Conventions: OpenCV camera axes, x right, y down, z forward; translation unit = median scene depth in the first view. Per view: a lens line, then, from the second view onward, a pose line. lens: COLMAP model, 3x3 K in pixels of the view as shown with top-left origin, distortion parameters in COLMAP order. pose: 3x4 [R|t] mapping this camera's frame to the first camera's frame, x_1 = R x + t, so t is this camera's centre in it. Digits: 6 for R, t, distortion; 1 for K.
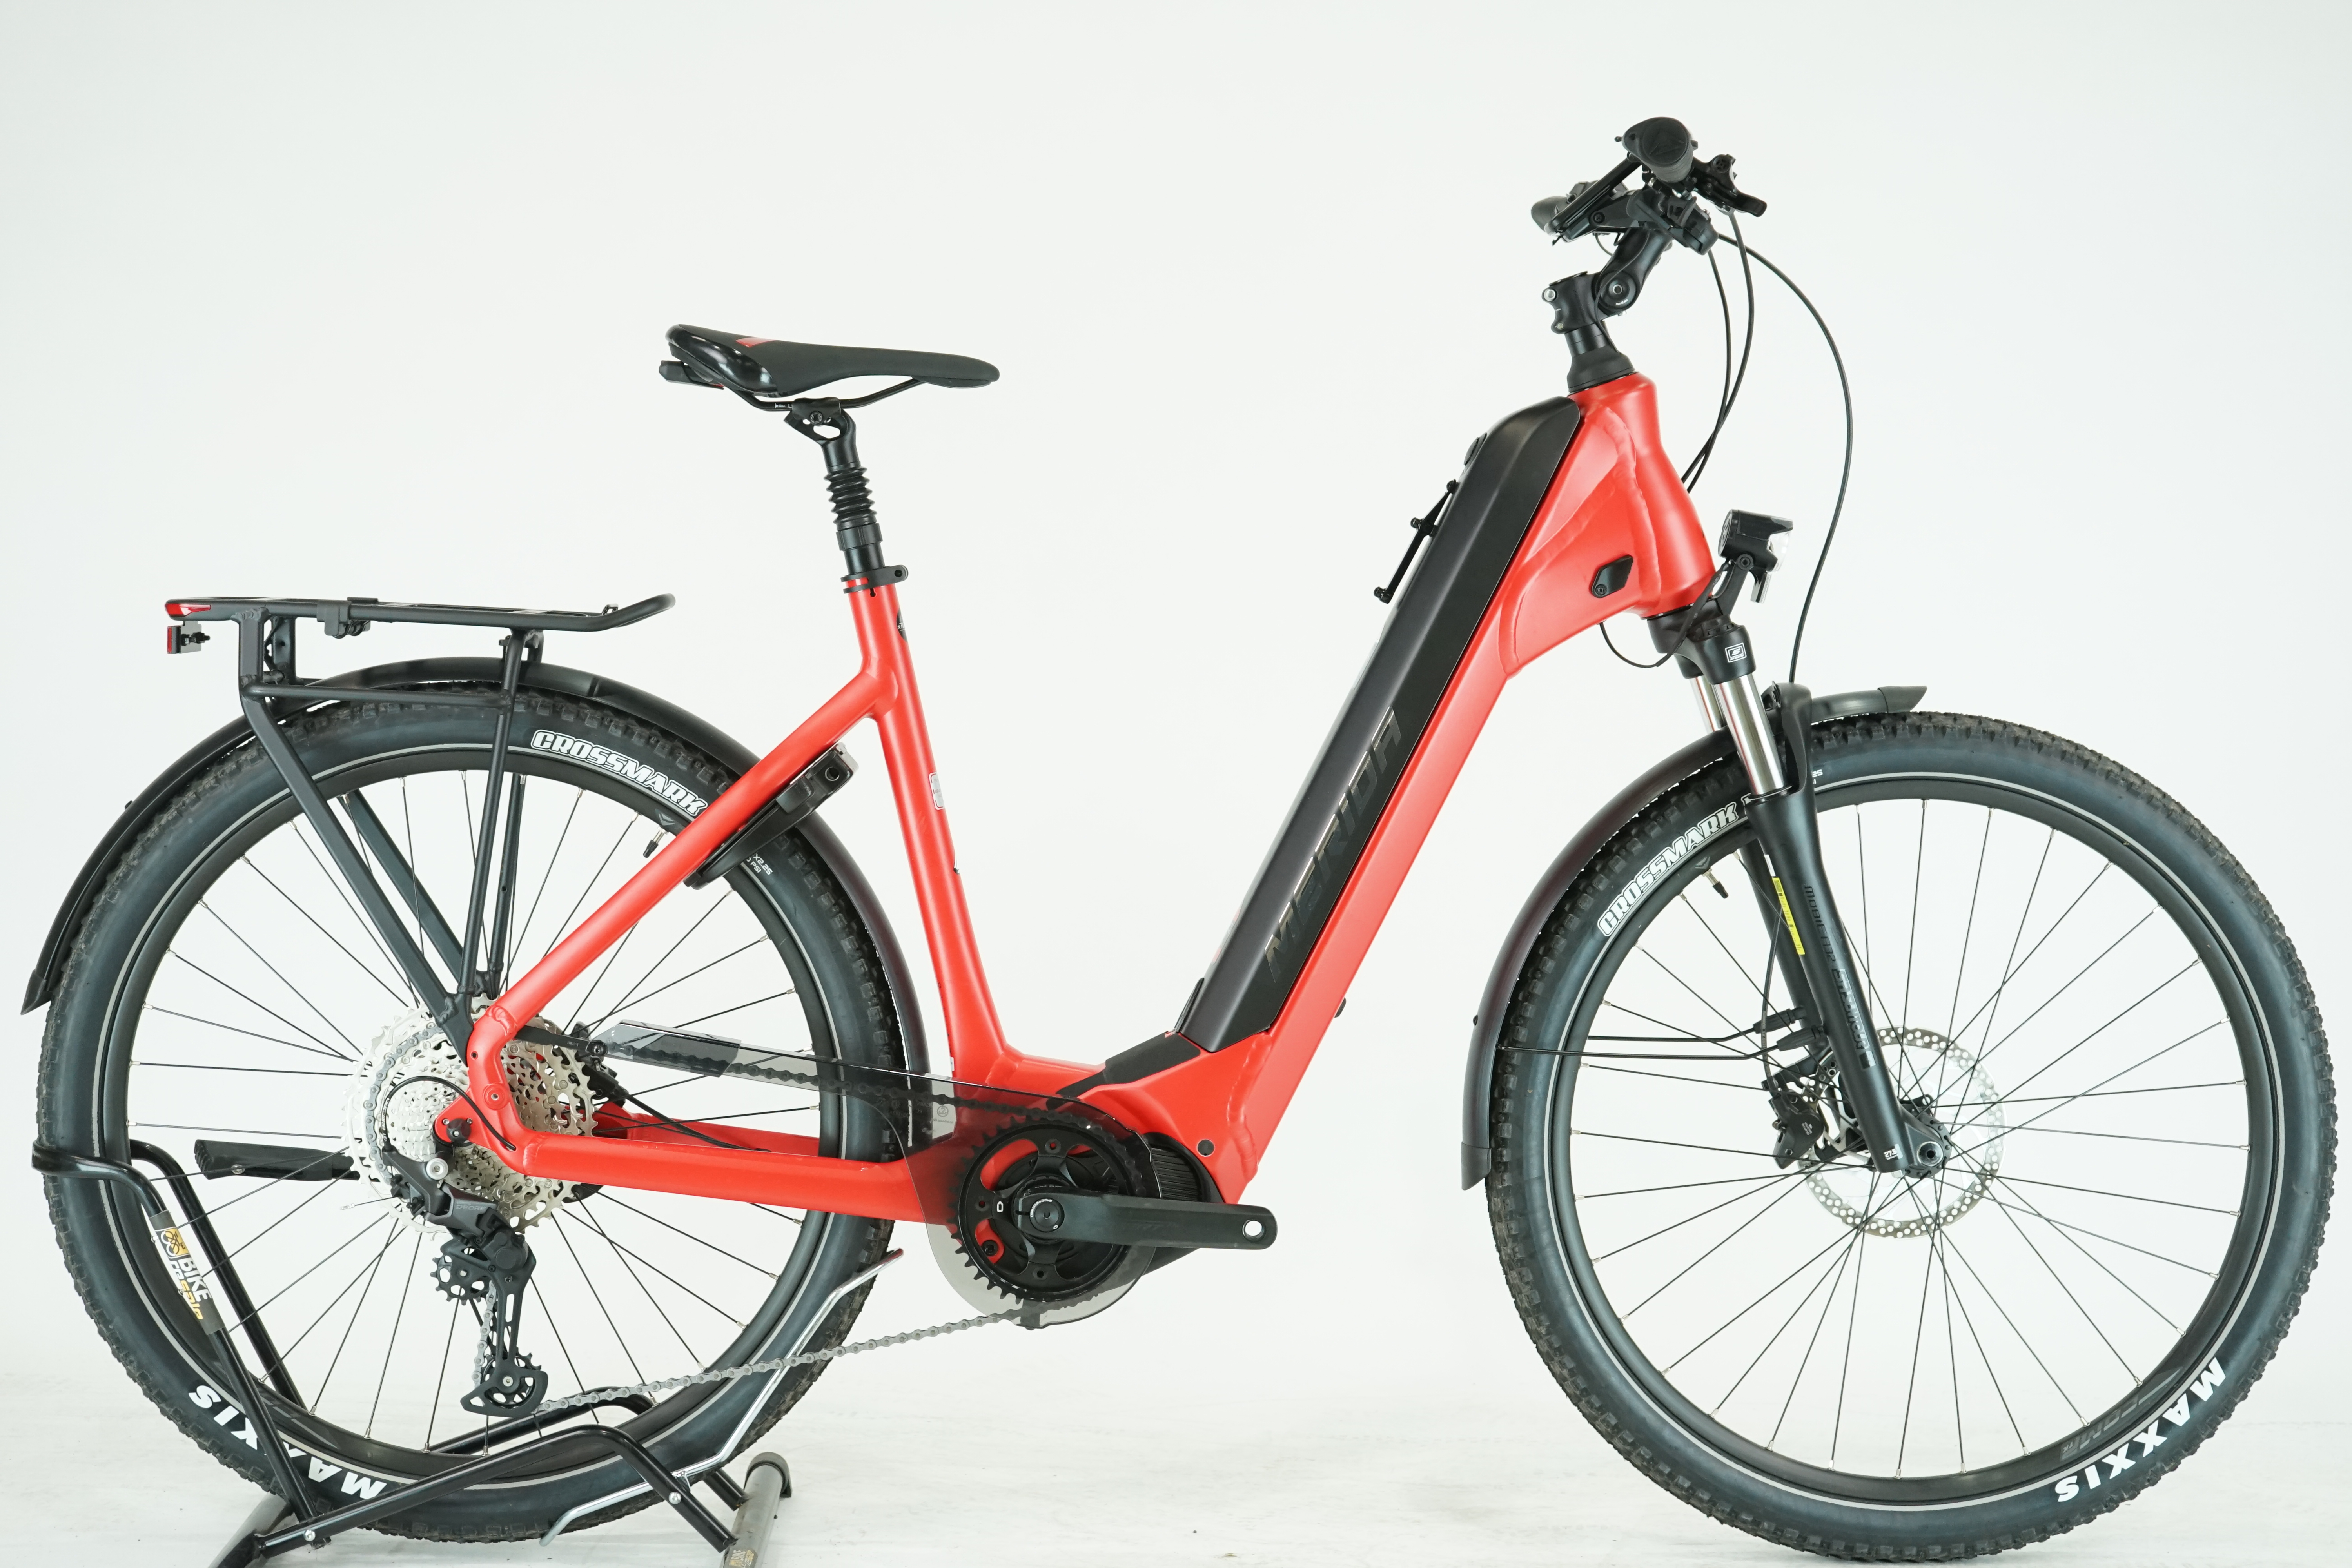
lens RADIAL K [[3799.5, 0, 1171.7], [0, 3799.5, 780.7], [0, 0, 1]] dist [-0.016251, 0.000000]
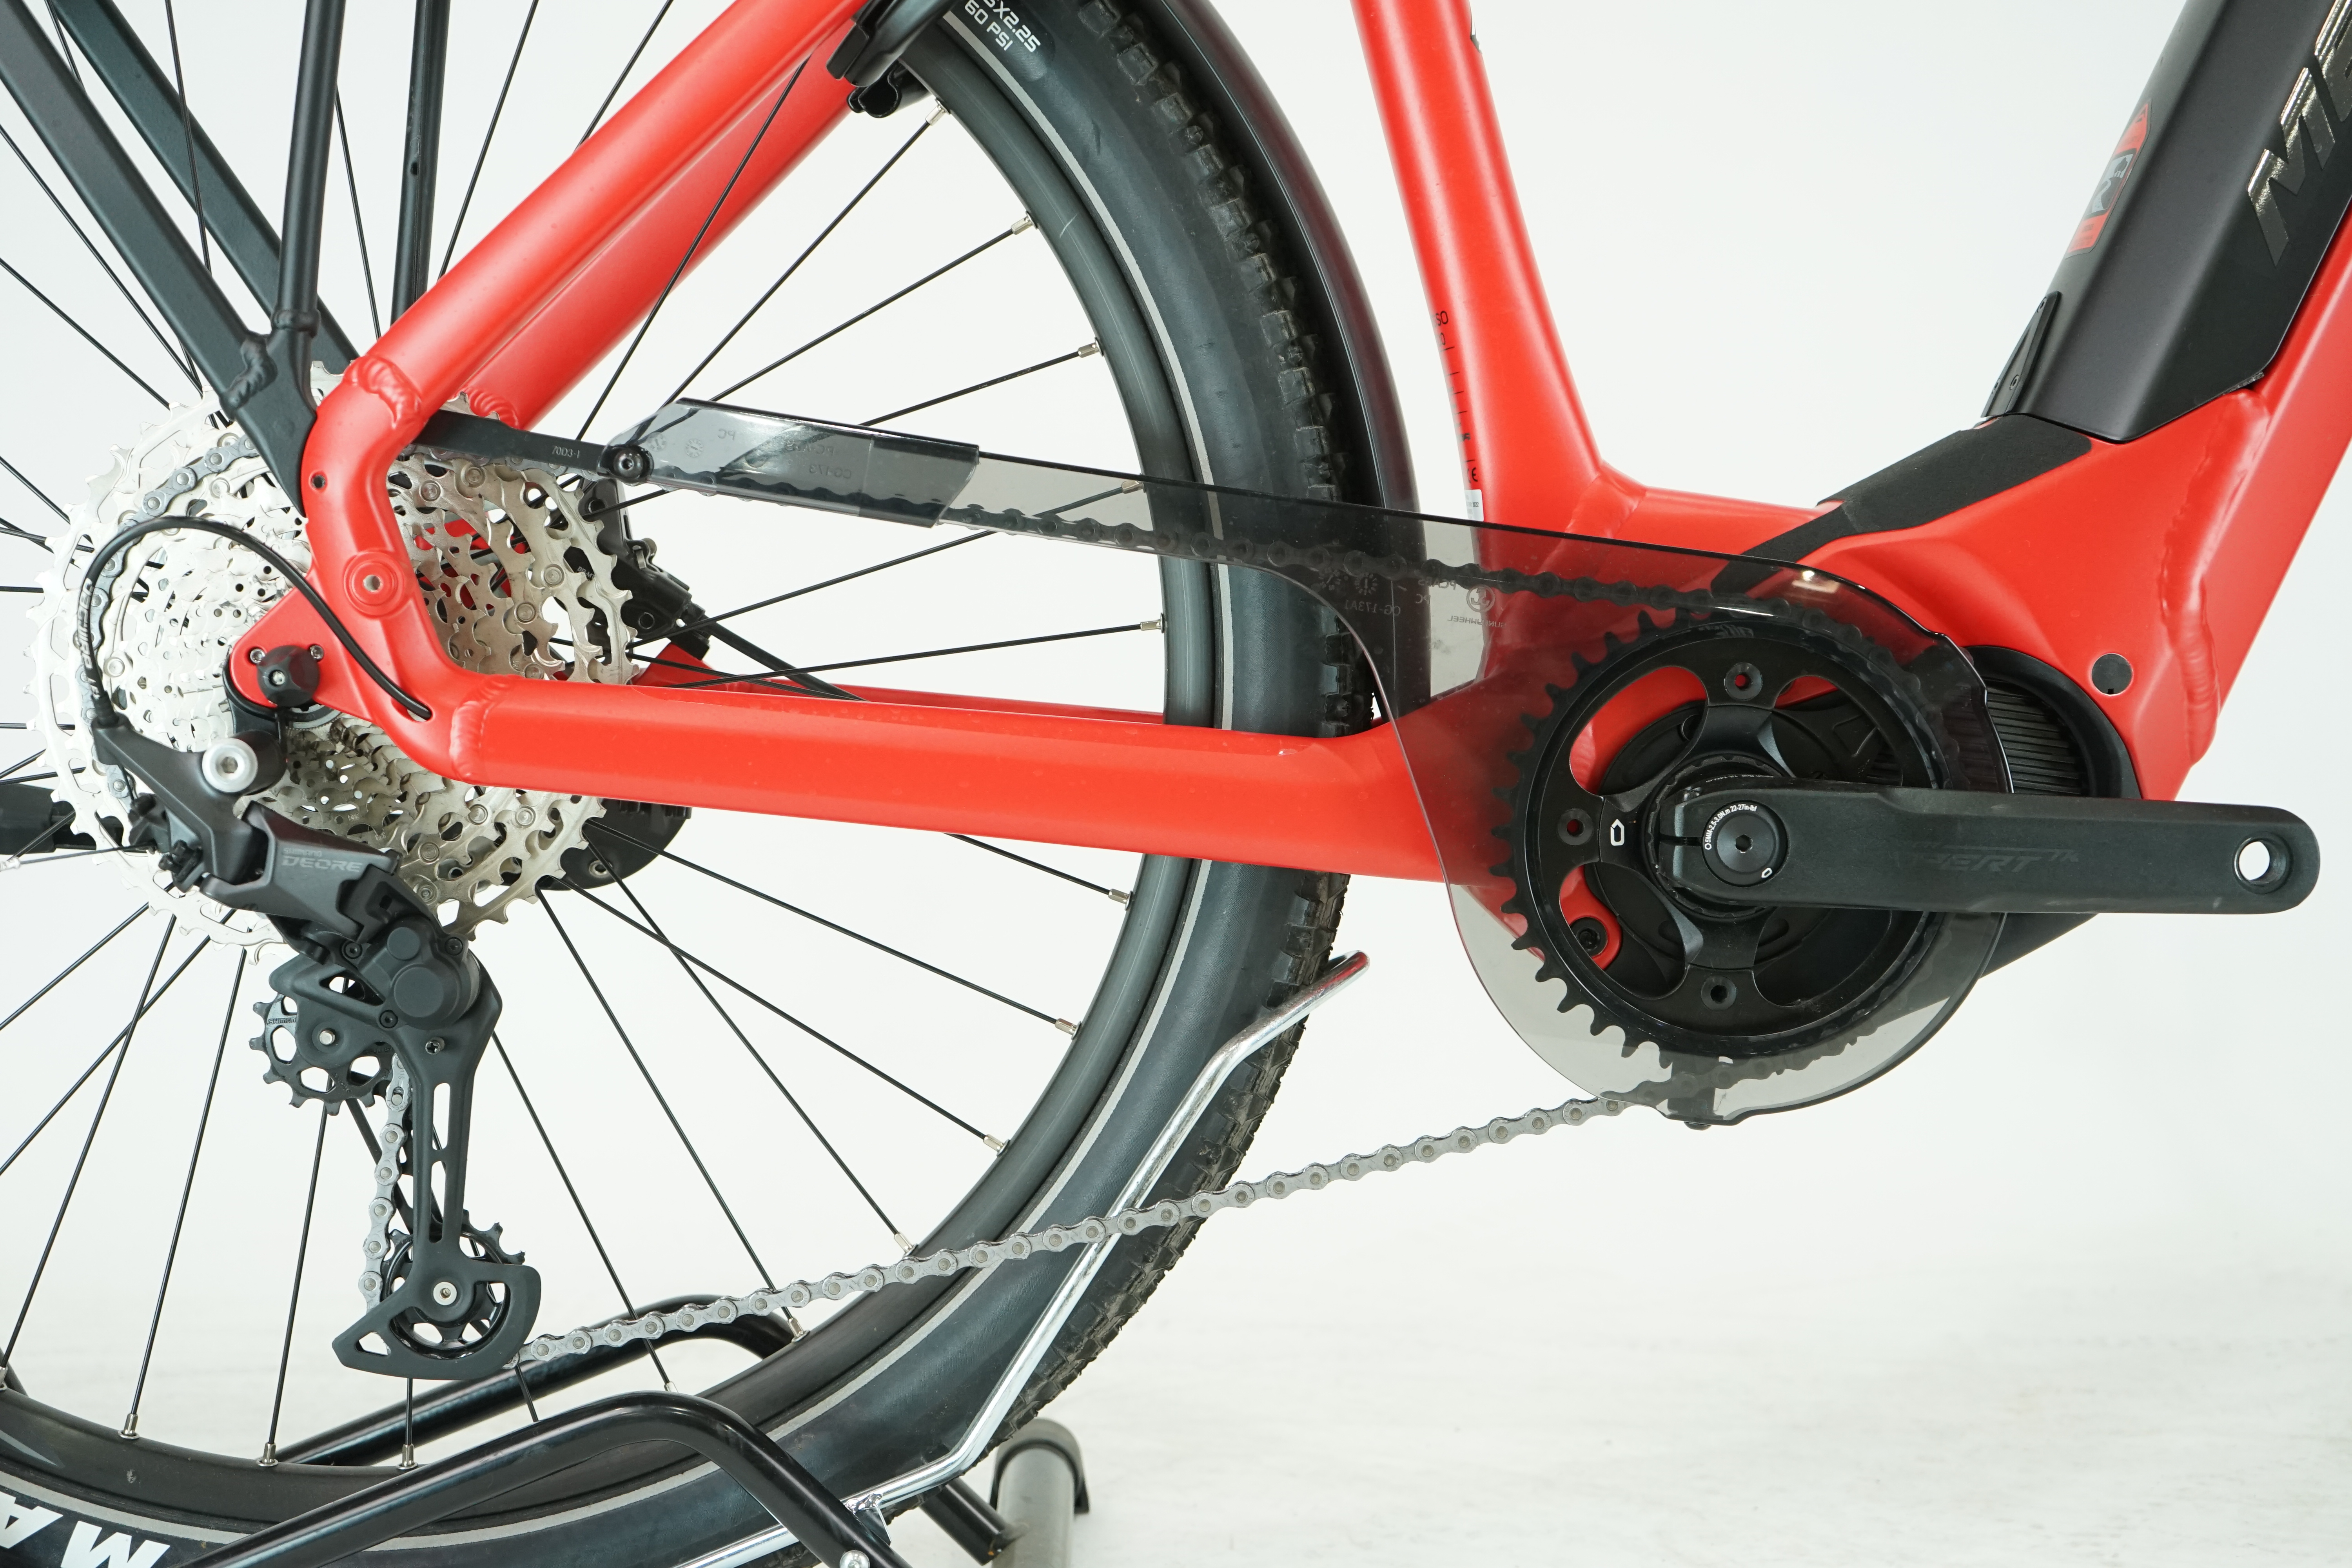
lens RADIAL K [[2984.1, 0, 1179.9], [0, 2984.1, 787.4], [0, 0, 1]] dist [0.022785, 0.000000]
pose [[0.999454, -0.032316, -0.006867, -0.090004], [0.032324, 0.999477, 0.001036, 0.104943], [0.006830, -0.001257, 0.999976, 0.672275]]
